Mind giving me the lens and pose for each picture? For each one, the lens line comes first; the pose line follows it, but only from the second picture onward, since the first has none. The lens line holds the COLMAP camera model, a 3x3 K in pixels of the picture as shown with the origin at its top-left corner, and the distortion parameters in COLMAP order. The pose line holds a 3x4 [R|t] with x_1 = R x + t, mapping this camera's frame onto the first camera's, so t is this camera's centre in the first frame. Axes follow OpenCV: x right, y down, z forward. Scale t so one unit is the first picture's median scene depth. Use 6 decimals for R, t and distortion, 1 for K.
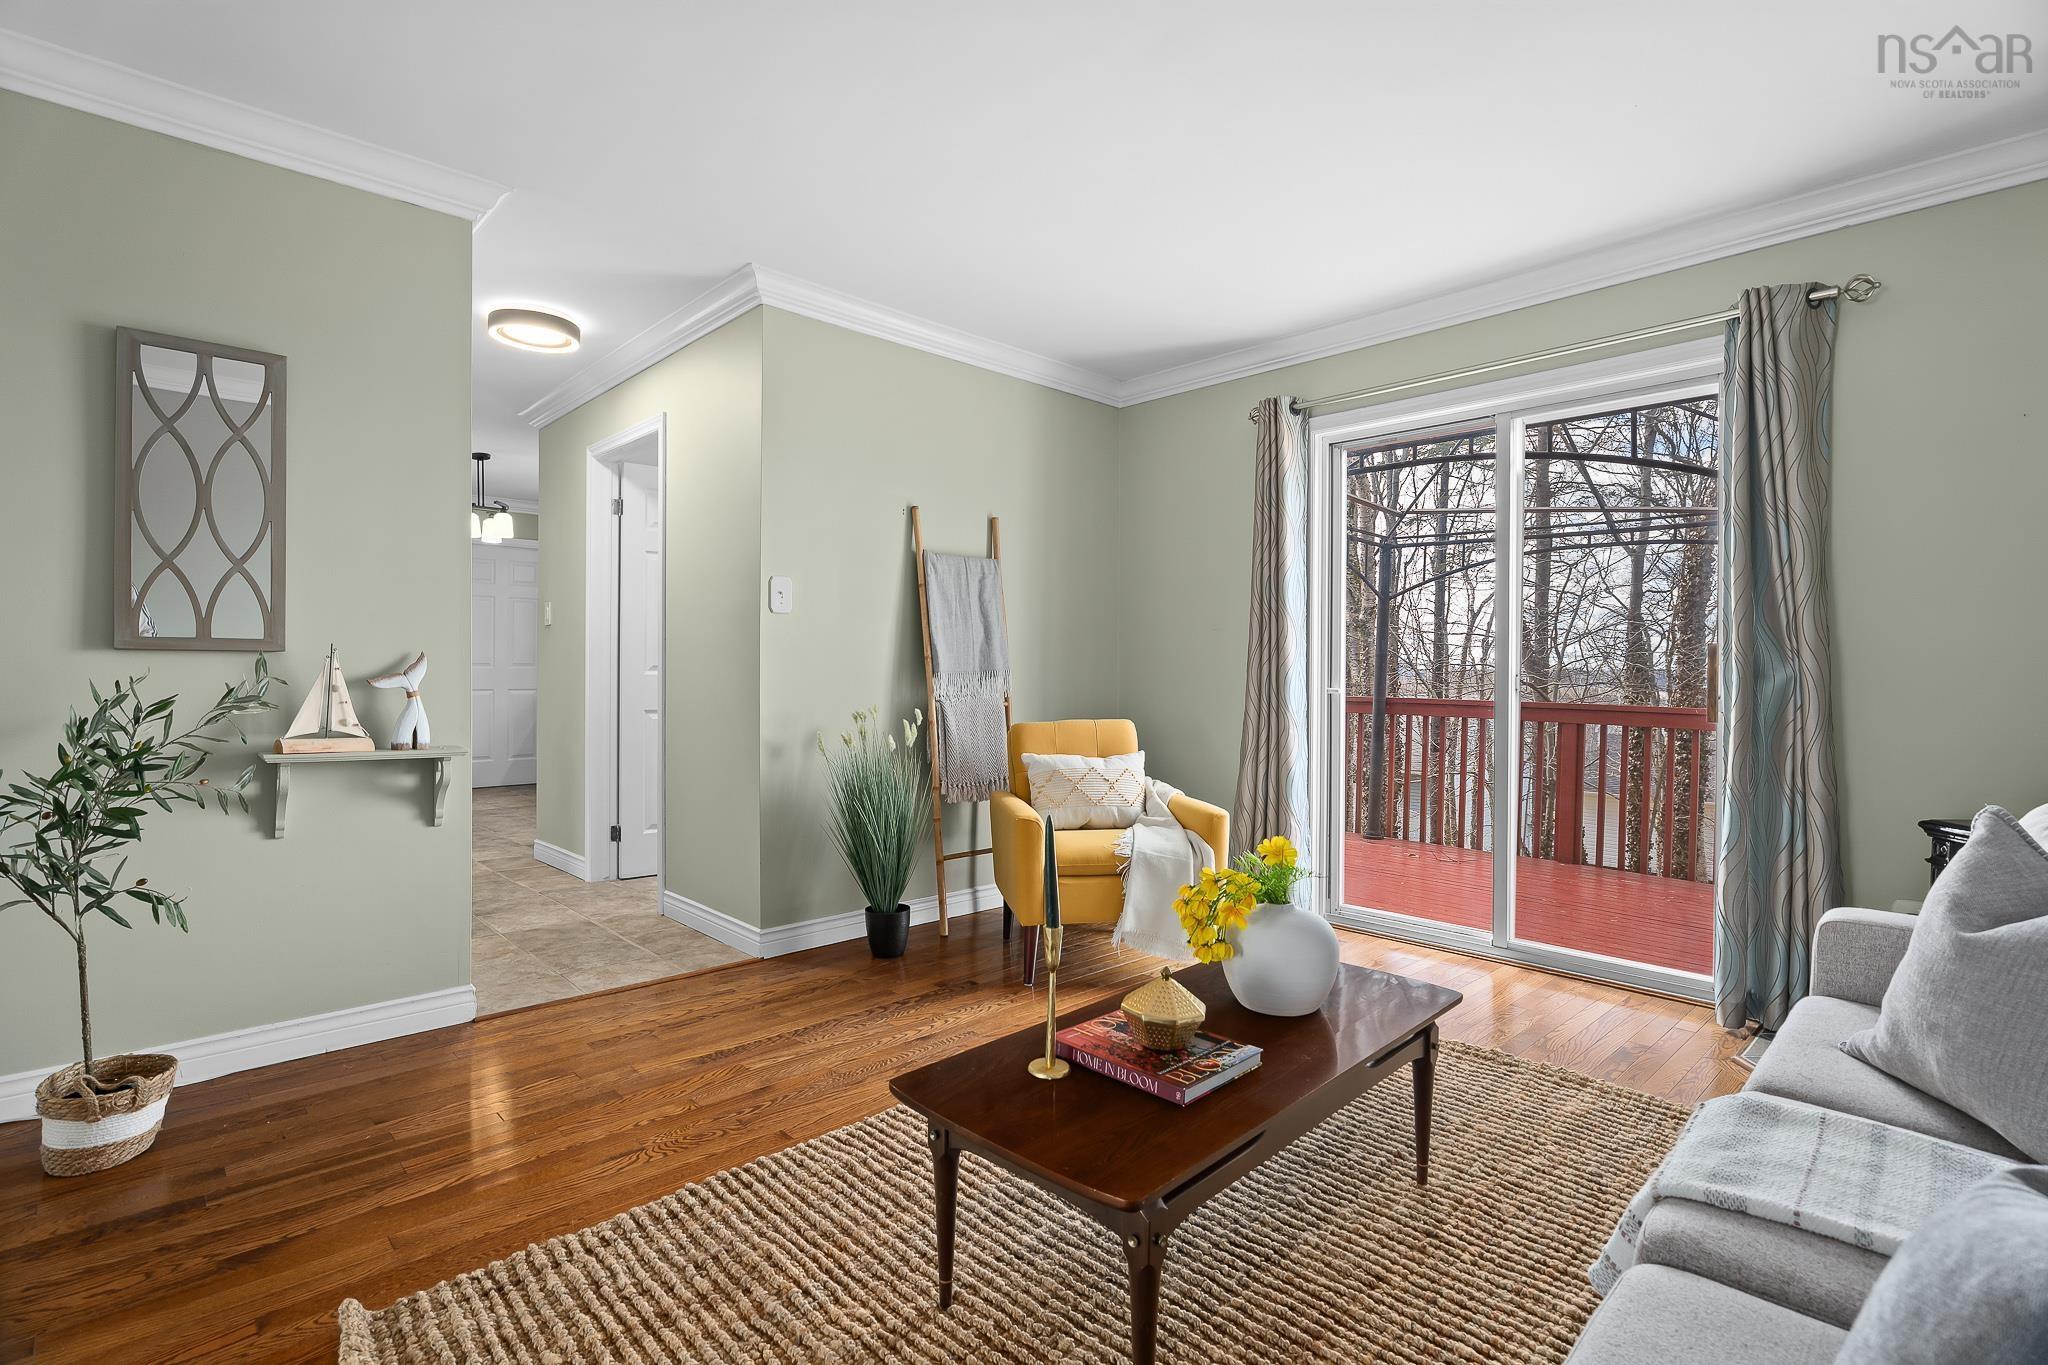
lens RADIAL K [[987.9, 0, 1028.0], [0, 987.9, 675.2], [0, 0, 1]] dist [-0.008580, 0.000018]
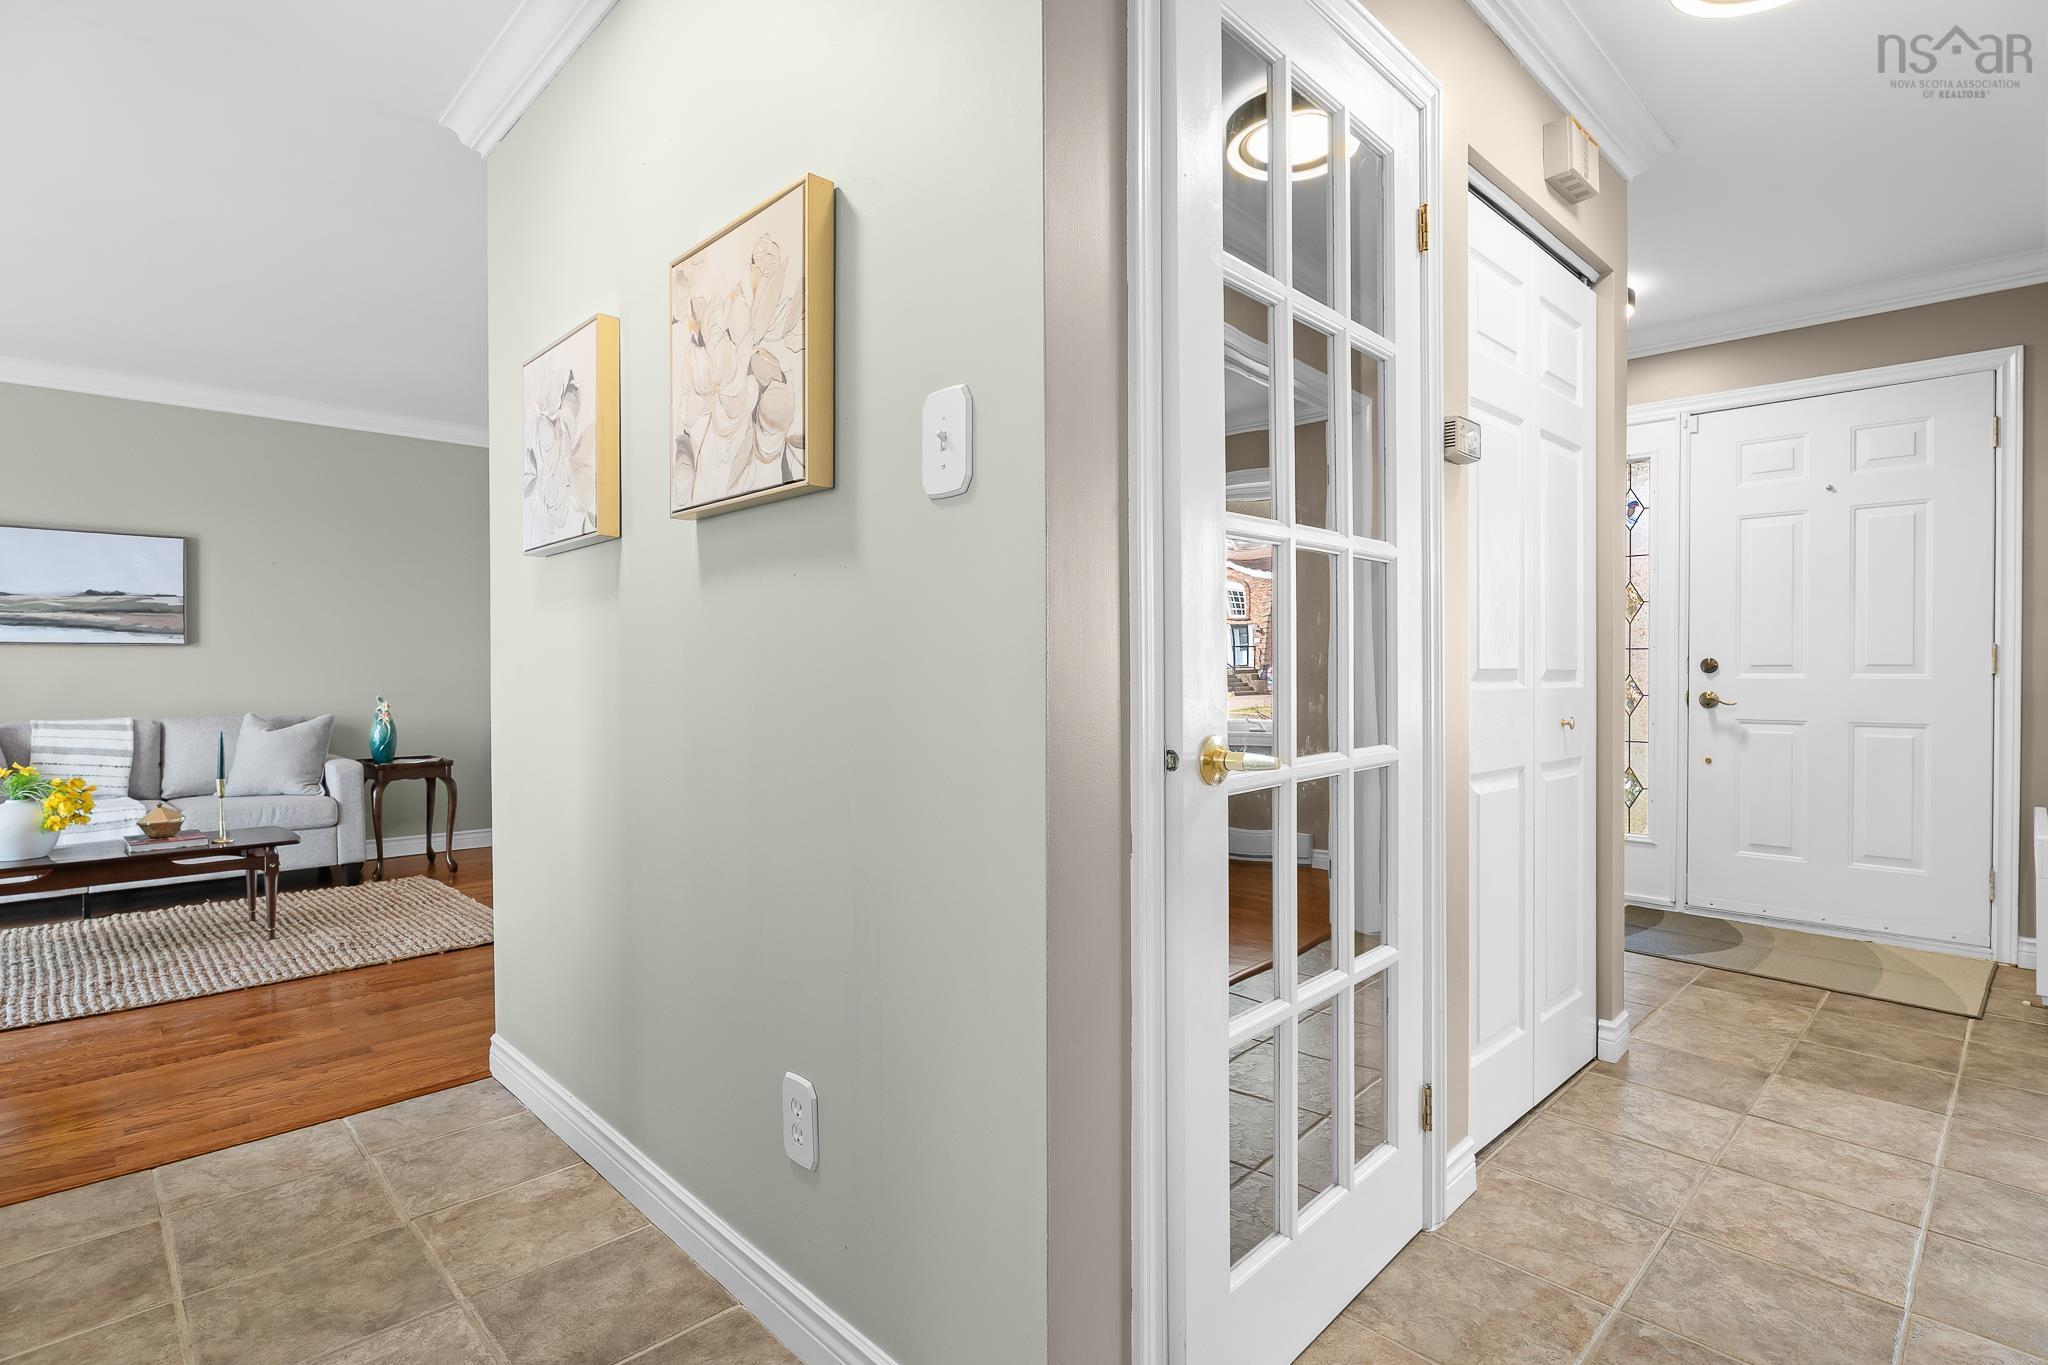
lens RADIAL K [[987.9, 0, 1020.6], [0, 987.9, 681.2], [0, 0, 1]] dist [-0.008580, 0.000018]
pose [[-0.999607, -0.002477, -0.027915, -0.868300], [-0.002937, 0.999860, 0.016455, -0.015748], [0.027870, 0.016531, -0.999475, 1.620516]]
